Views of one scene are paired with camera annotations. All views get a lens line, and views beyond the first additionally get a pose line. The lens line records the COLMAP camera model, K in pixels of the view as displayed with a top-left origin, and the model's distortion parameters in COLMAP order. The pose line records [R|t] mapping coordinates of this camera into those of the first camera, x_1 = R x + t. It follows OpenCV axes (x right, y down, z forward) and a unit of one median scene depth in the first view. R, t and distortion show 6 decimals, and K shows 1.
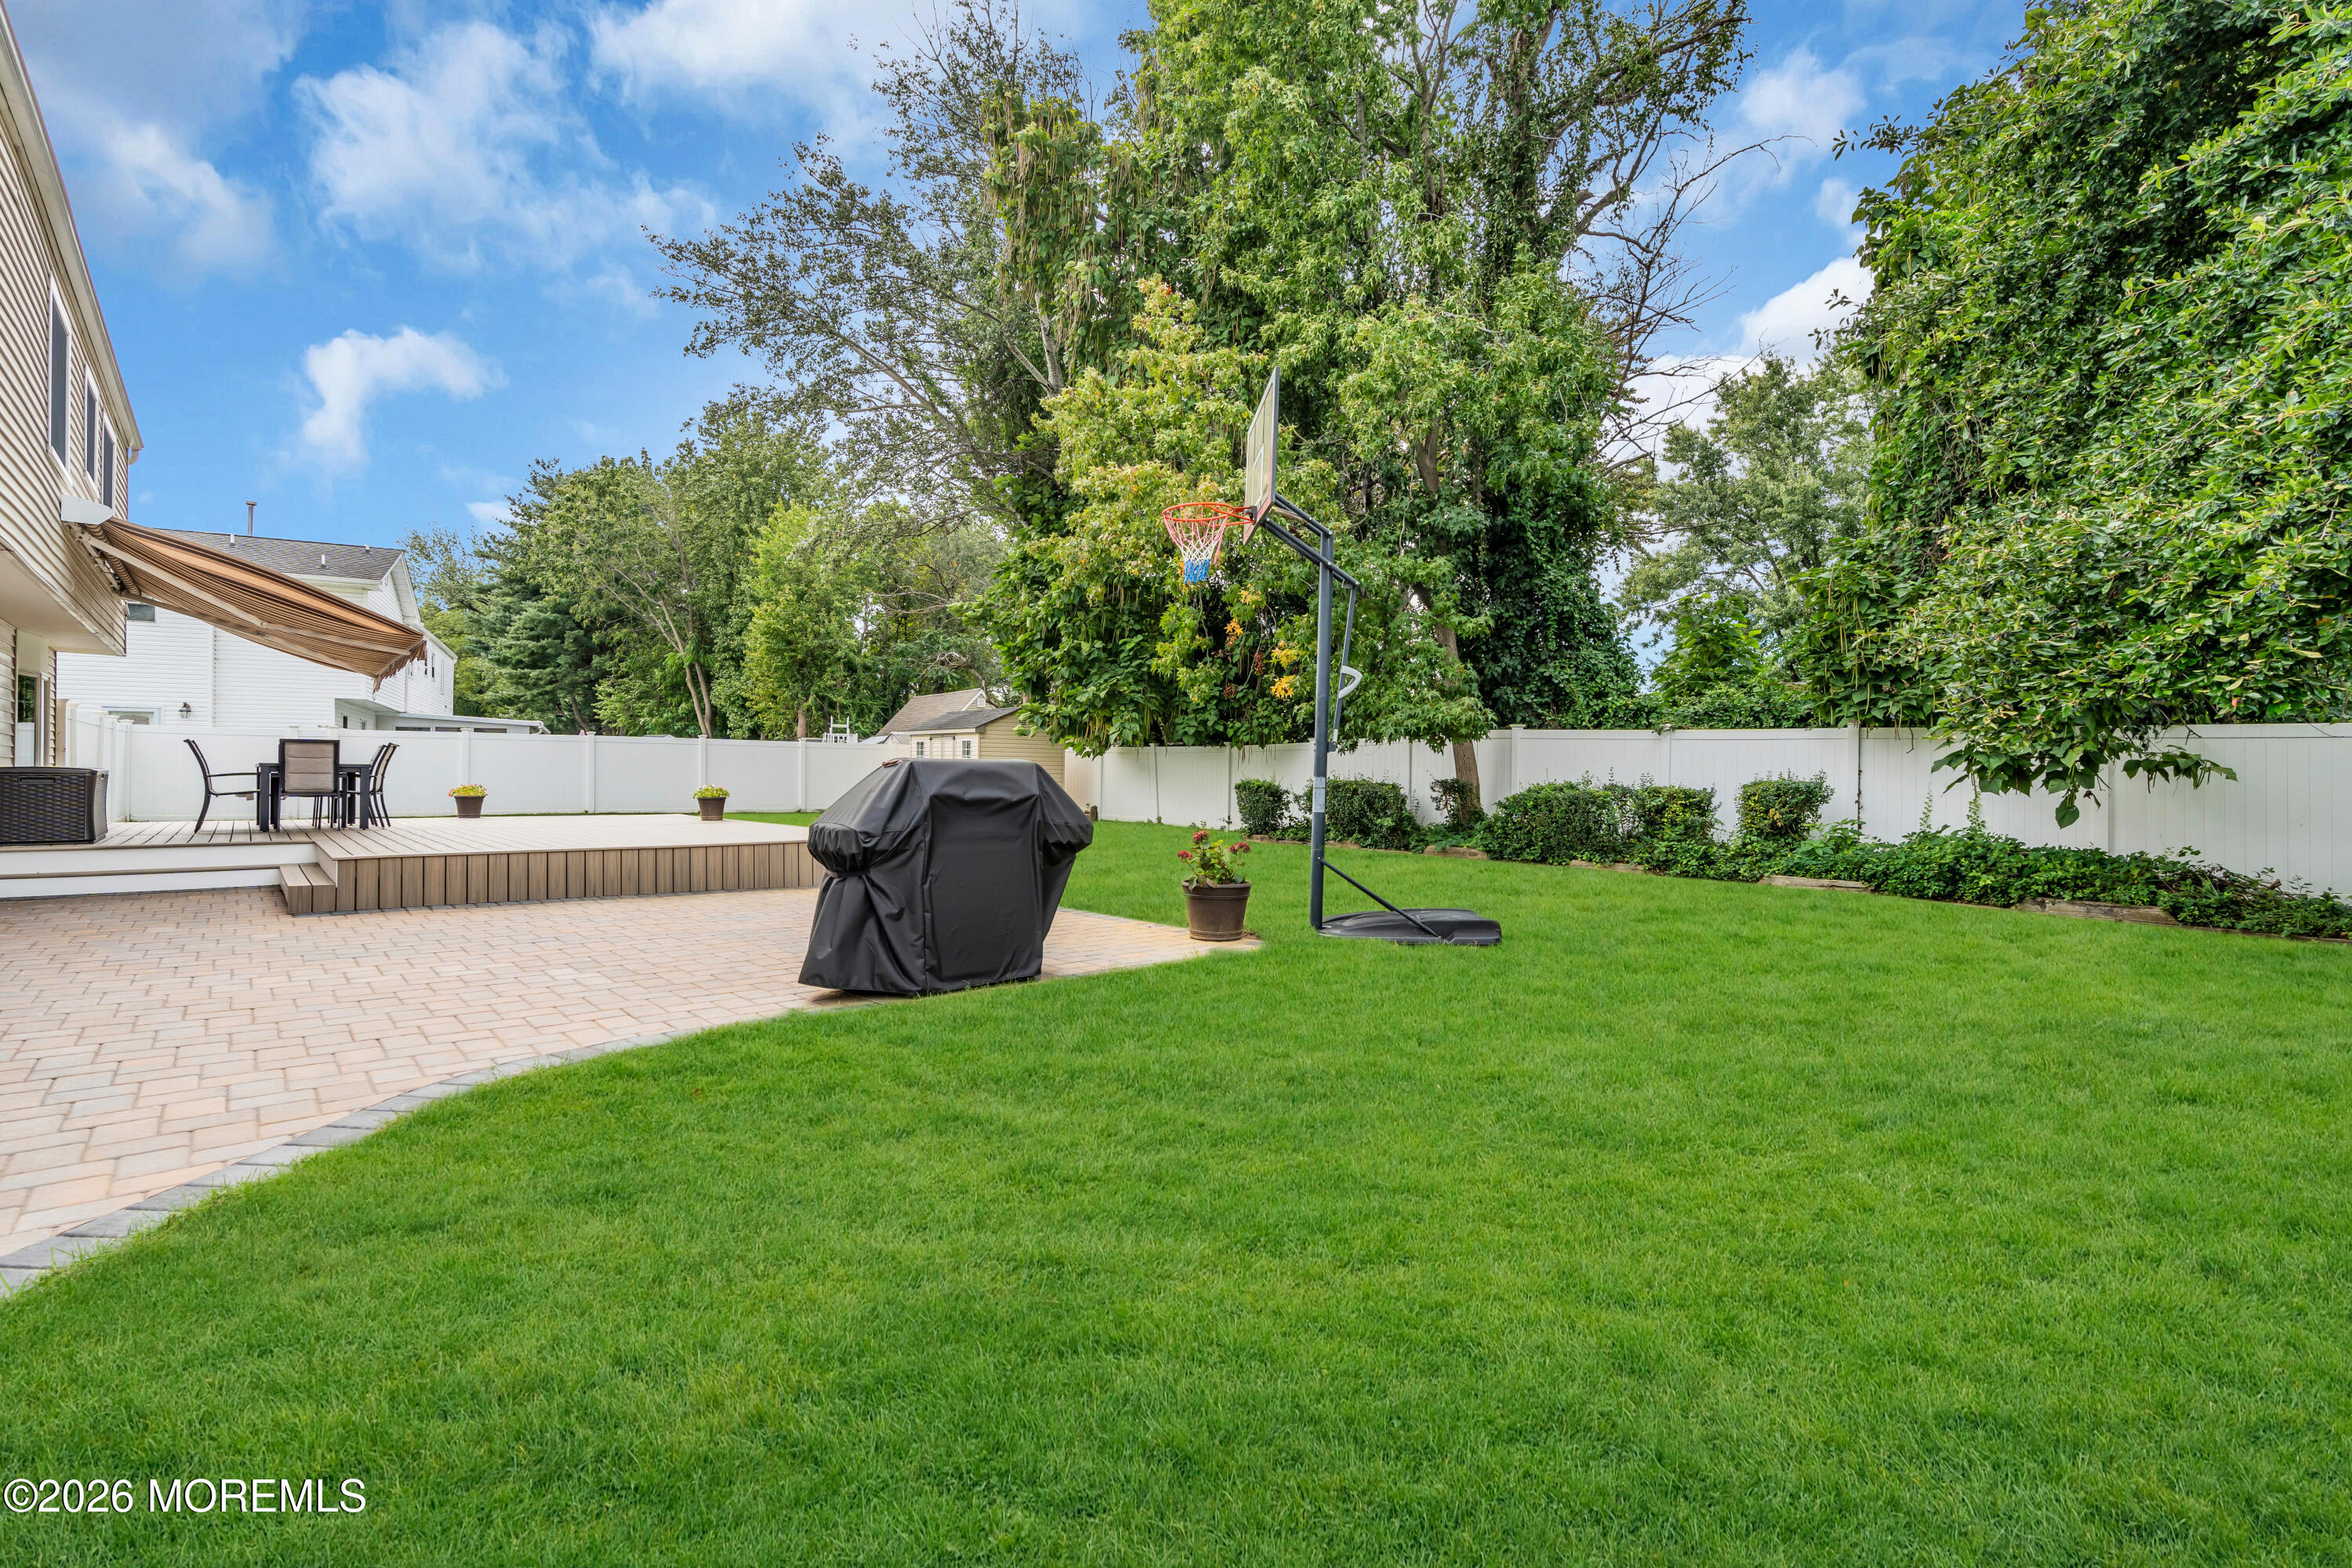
lens RADIAL K [[1082.6, 0, 1185.4], [0, 1082.6, 775.7], [0, 0, 1]] dist [-0.000834, 0.000823]
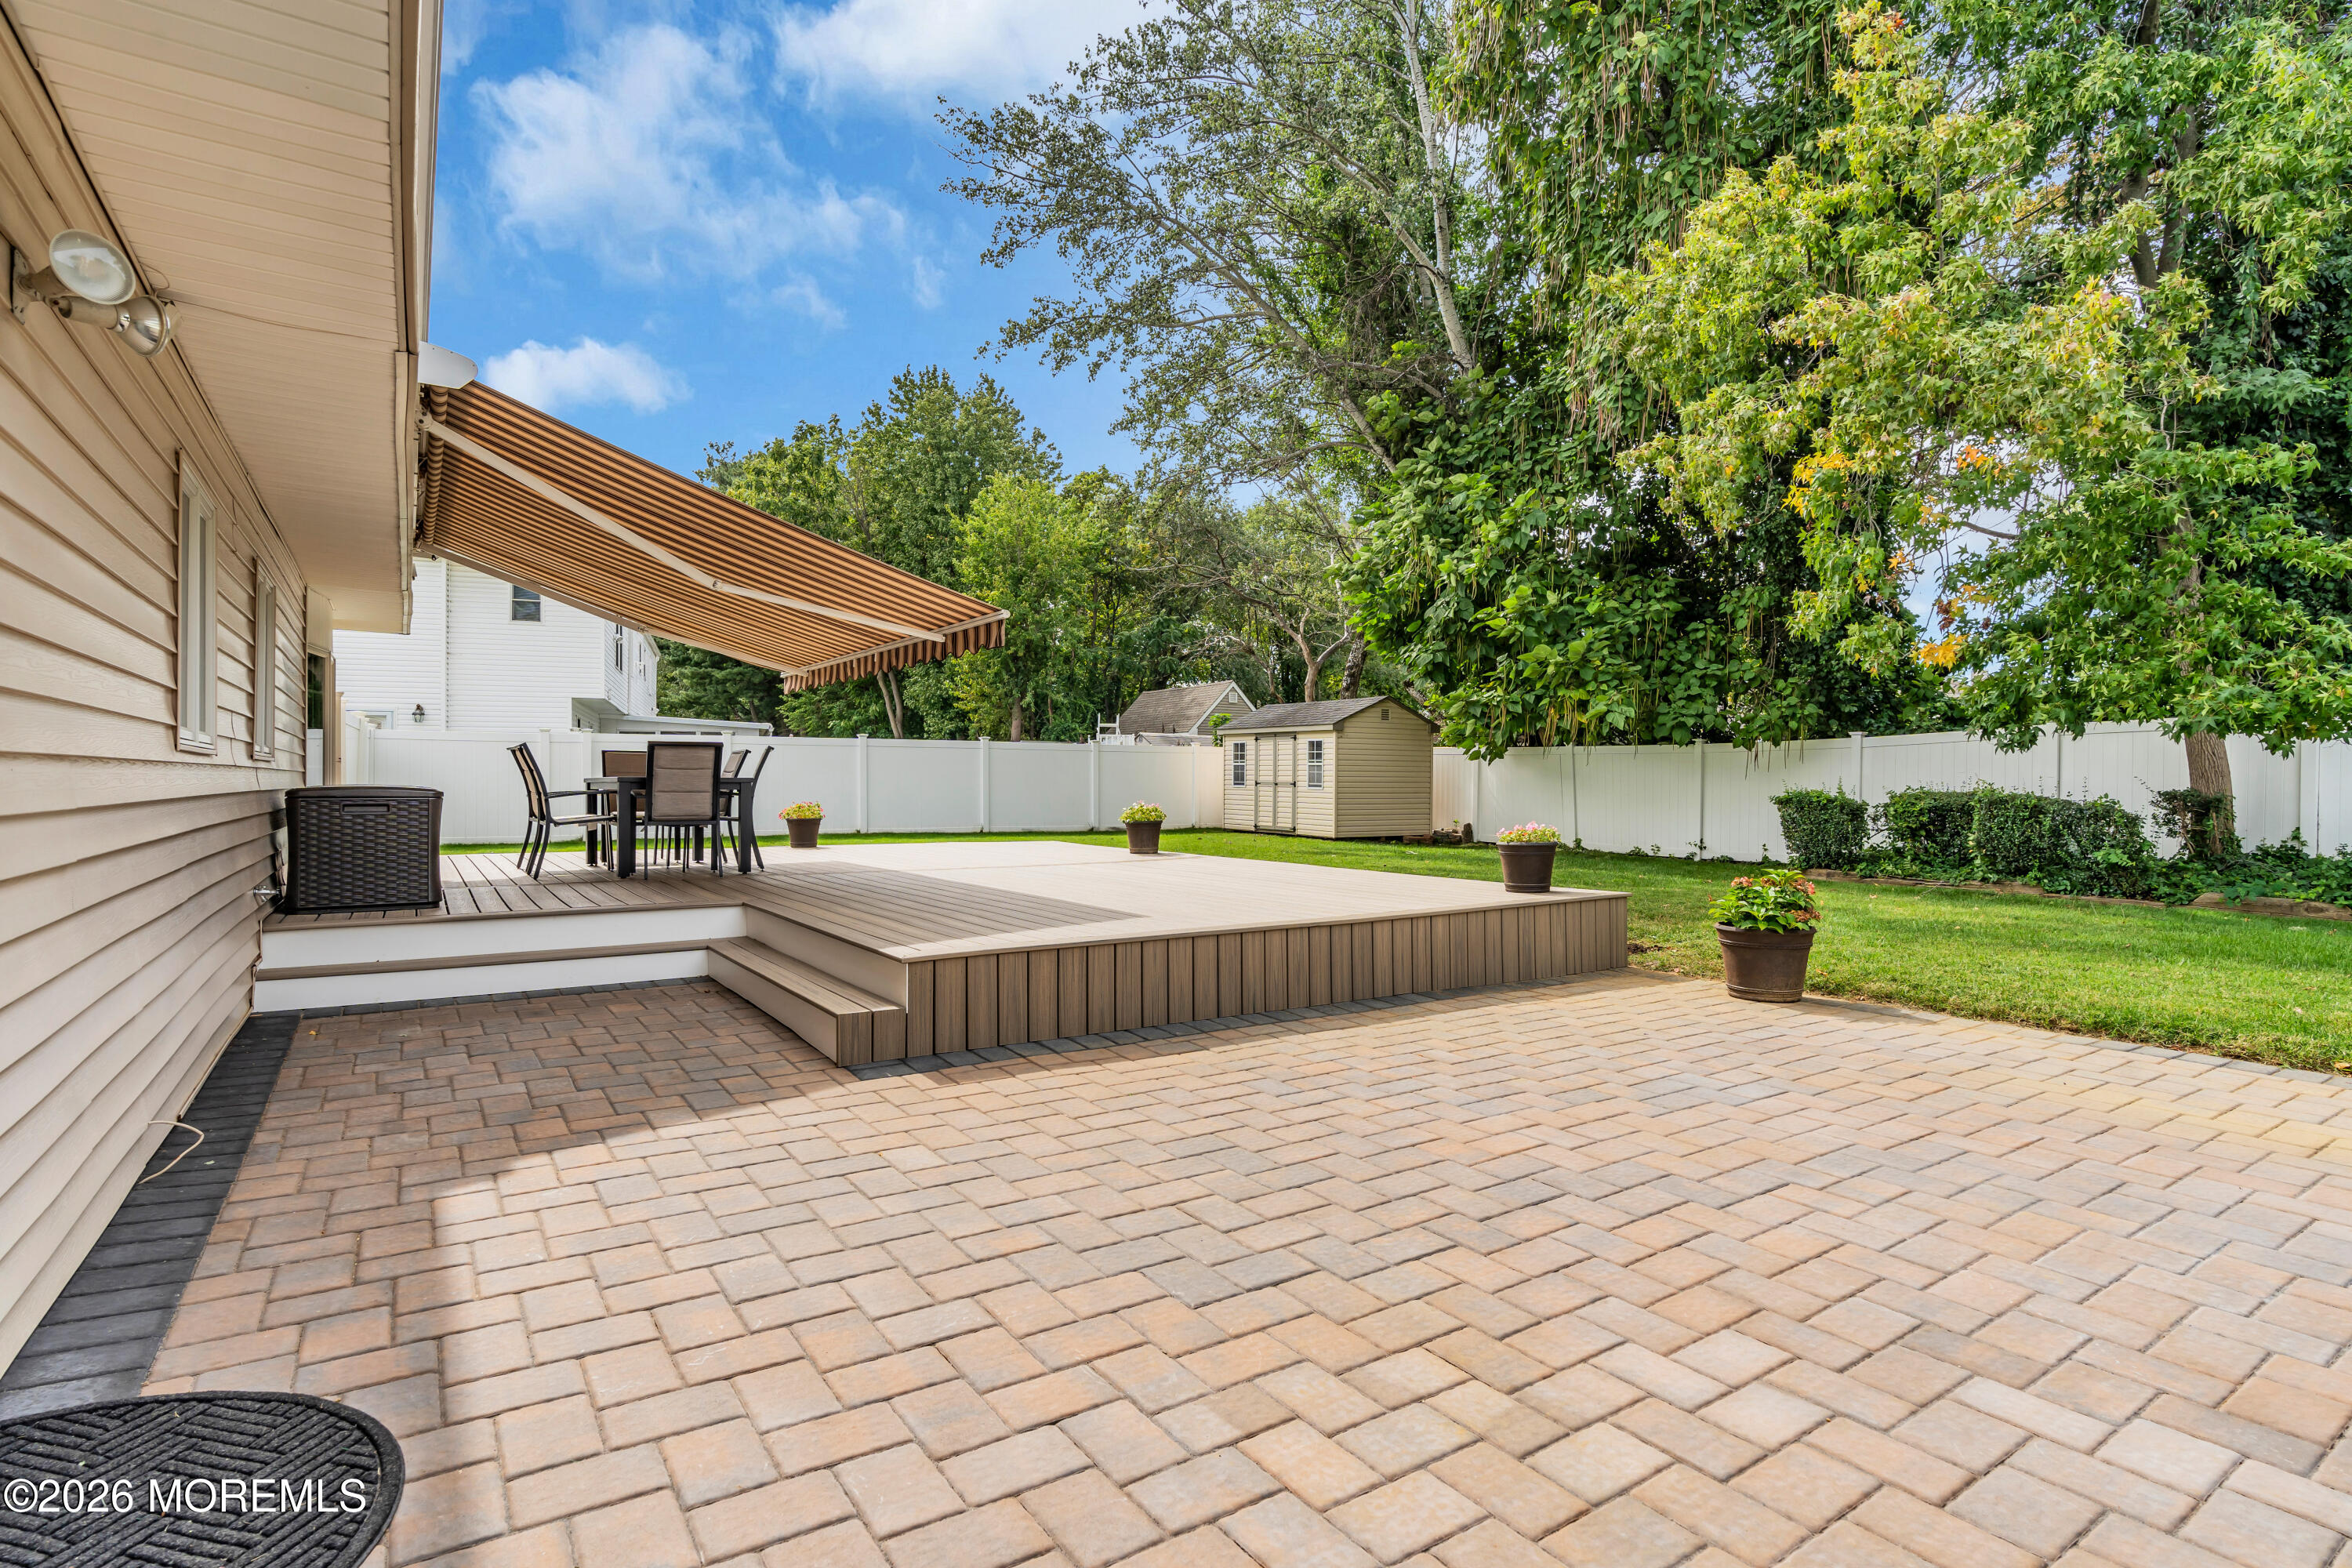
lens RADIAL K [[1145.5, 0, 1169.5], [0, 1145.5, 788.0], [0, 0, 1]] dist [-0.000560, 0.001476]
pose [[0.992496, -0.003404, -0.122227, -0.205894], [0.004268, 0.999968, 0.006807, -0.004128], [0.122199, -0.007277, 0.992479, 0.159920]]
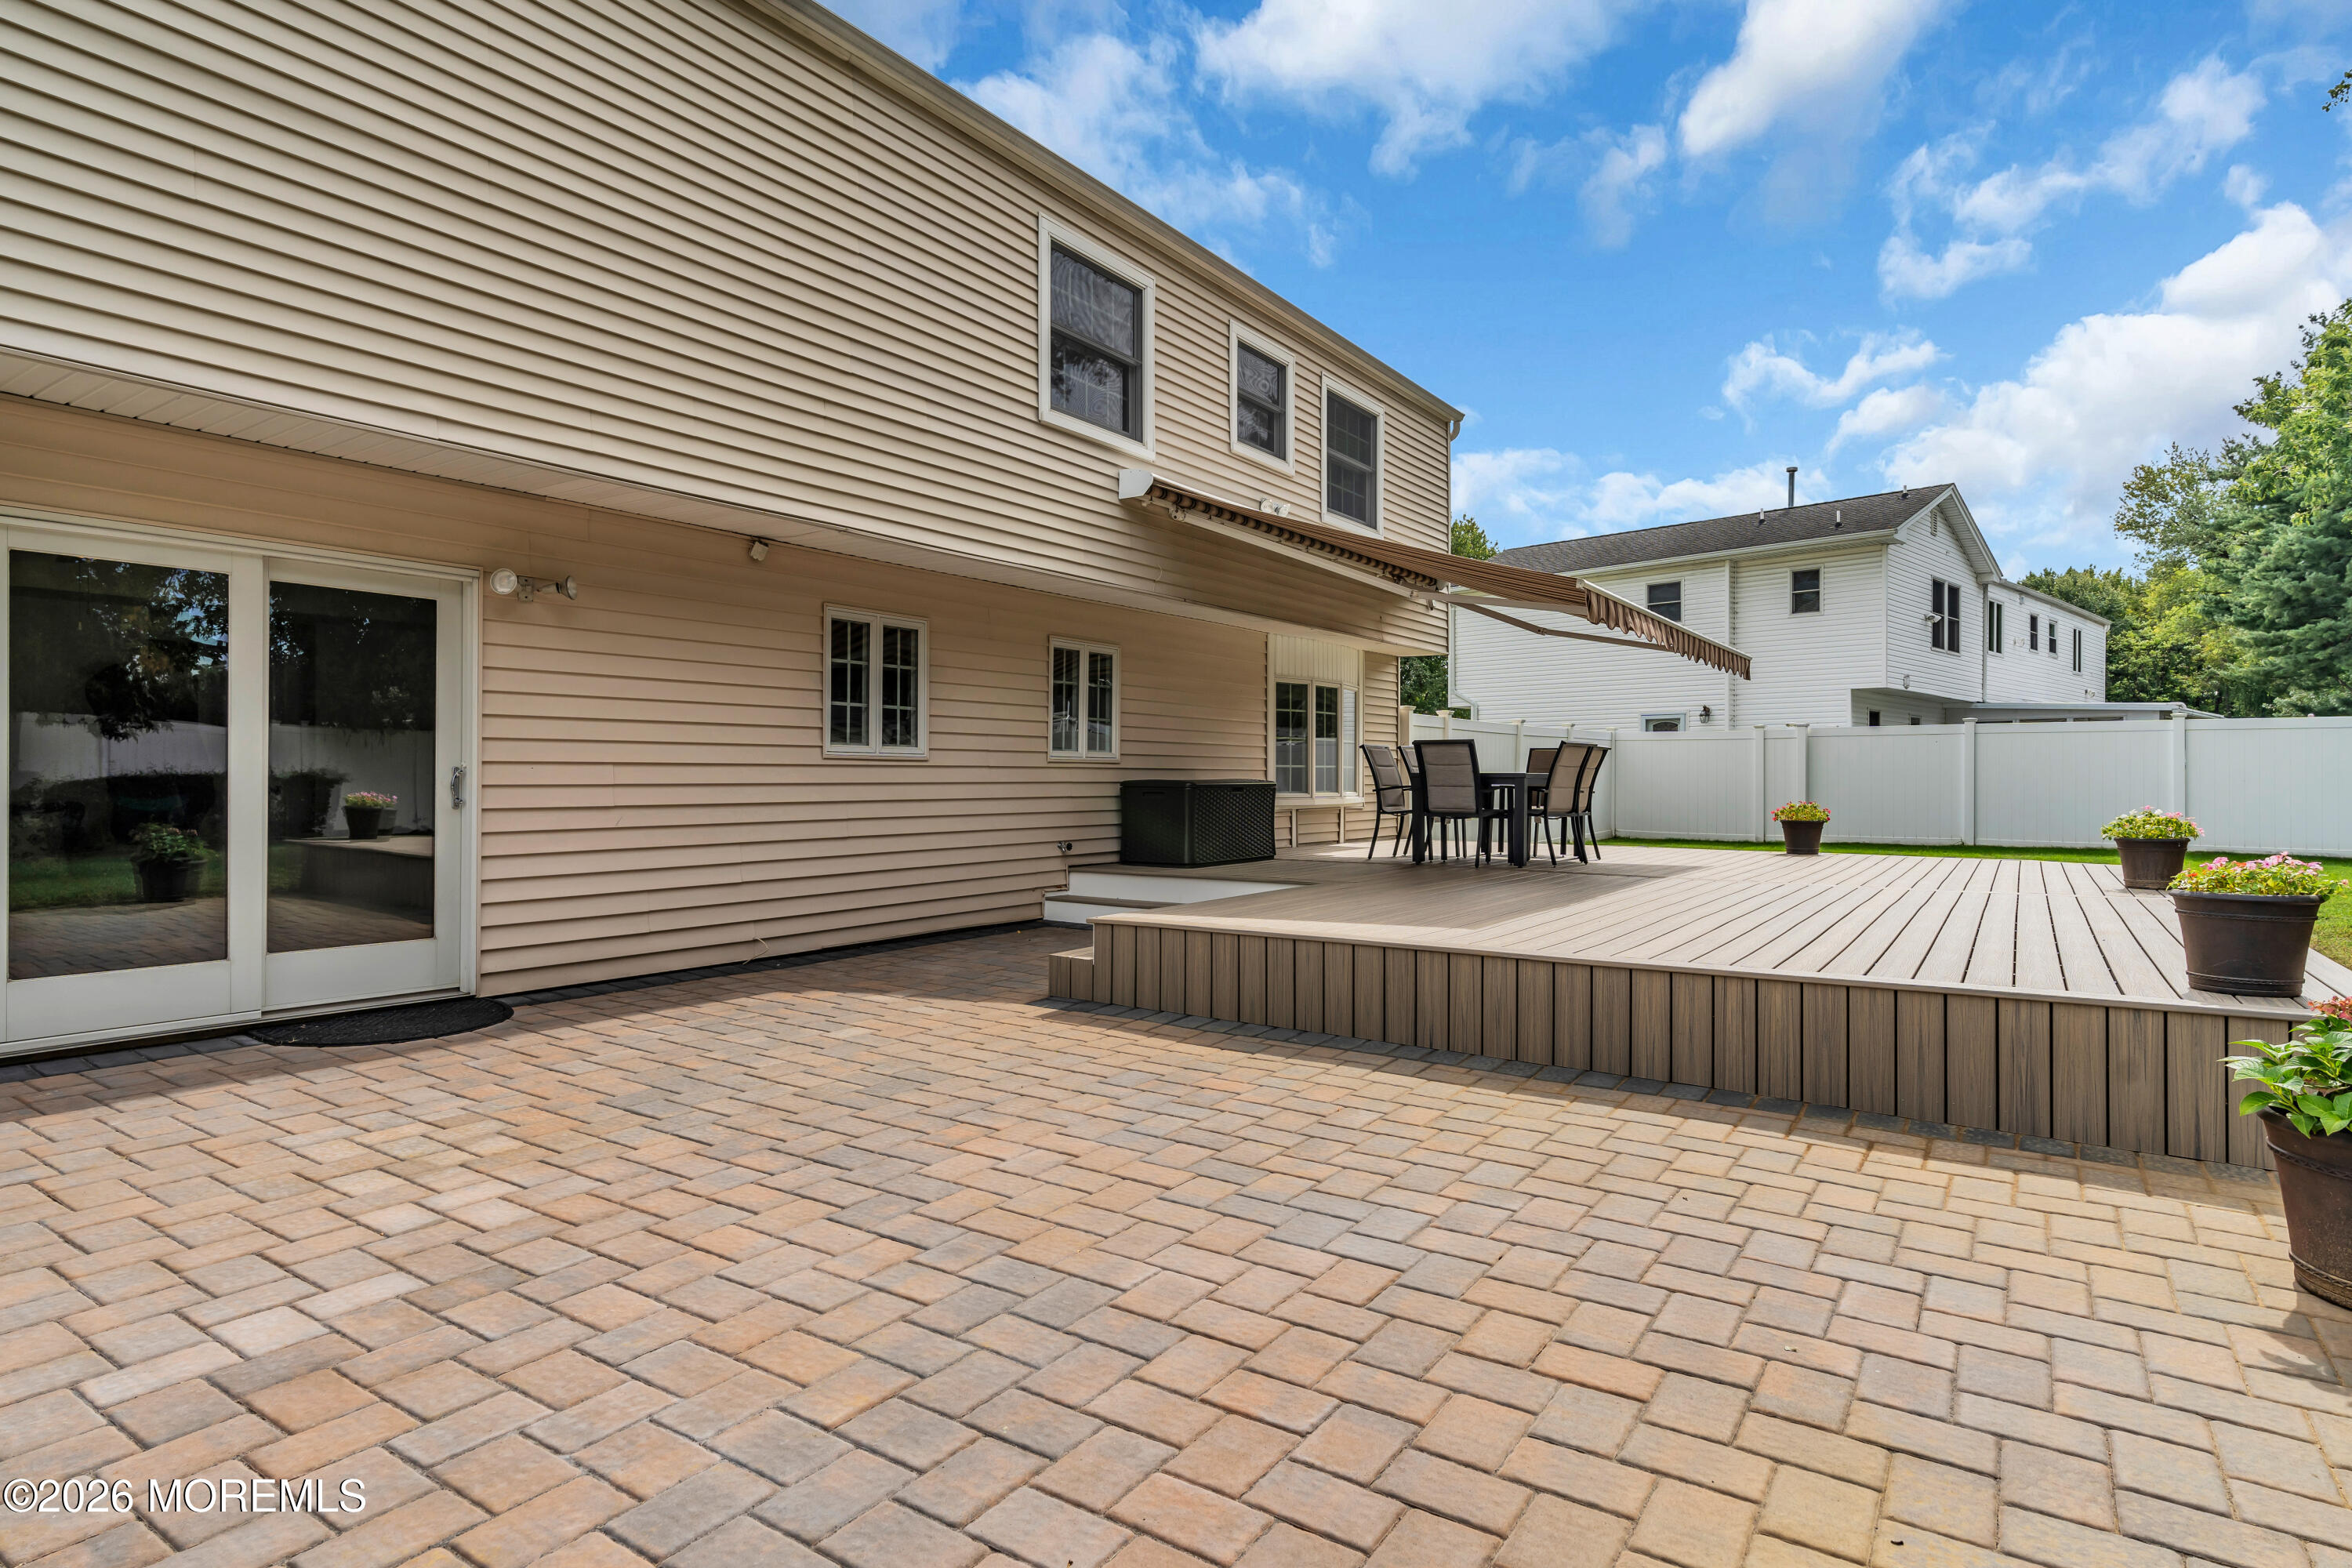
lens RADIAL K [[1283.3, 0, 1194.6], [0, 1283.3, 785.1], [0, 0, 1]] dist [0.000875, 0.000735]
pose [[0.246248, -0.003541, -0.969200, -0.010319], [0.001499, 0.999994, -0.003273, -0.000196], [0.969206, -0.000647, 0.246252, 0.307305]]
